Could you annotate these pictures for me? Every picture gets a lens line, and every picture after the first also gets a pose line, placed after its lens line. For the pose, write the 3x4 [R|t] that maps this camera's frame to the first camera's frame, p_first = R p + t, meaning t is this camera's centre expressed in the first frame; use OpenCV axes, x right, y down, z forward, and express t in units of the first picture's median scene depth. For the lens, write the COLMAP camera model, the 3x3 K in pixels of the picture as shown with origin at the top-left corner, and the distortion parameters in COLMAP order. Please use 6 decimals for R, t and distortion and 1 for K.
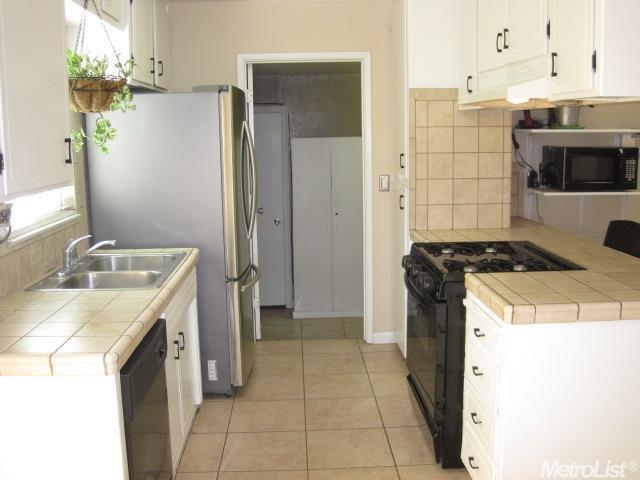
lens RADIAL K [[660.6, 0, 320.0], [0, 660.6, 240.0], [0, 0, 1]] dist [-0.180224, 0.152670]
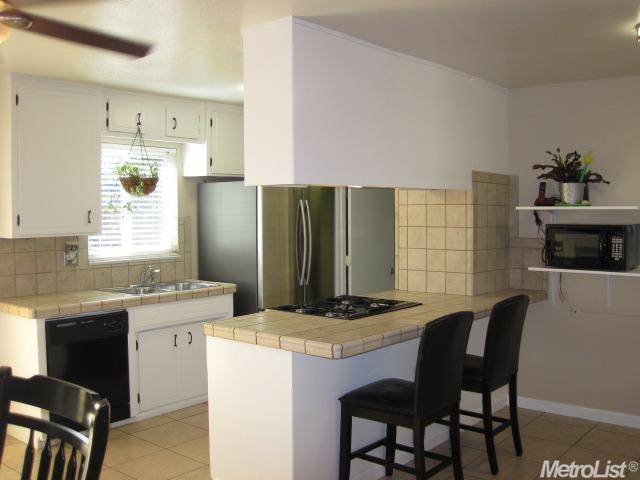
lens RADIAL K [[660.6, 0, 320.0], [0, 660.6, 240.0], [0, 0, 1]] dist [-0.180224, 0.152670]
pose [[0.738939, 0.044575, -0.672296, 0.854195], [-0.114810, 0.991547, -0.060448, -0.016638], [0.663918, 0.121853, 0.737810, 0.006632]]
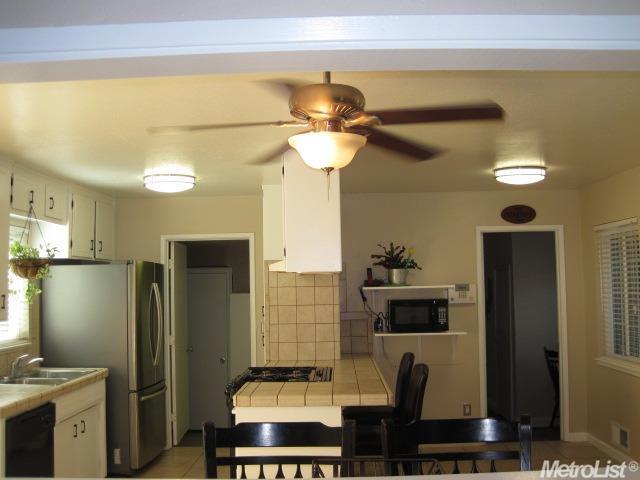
lens RADIAL K [[660.6, 0, 320.0], [0, 660.6, 240.0], [0, 0, 1]] dist [-0.180224, 0.152670]
pose [[0.997644, -0.006427, -0.068295, 0.351072], [-0.009224, 0.973991, -0.226398, 0.049930], [0.067974, 0.226494, 0.971638, -0.401495]]
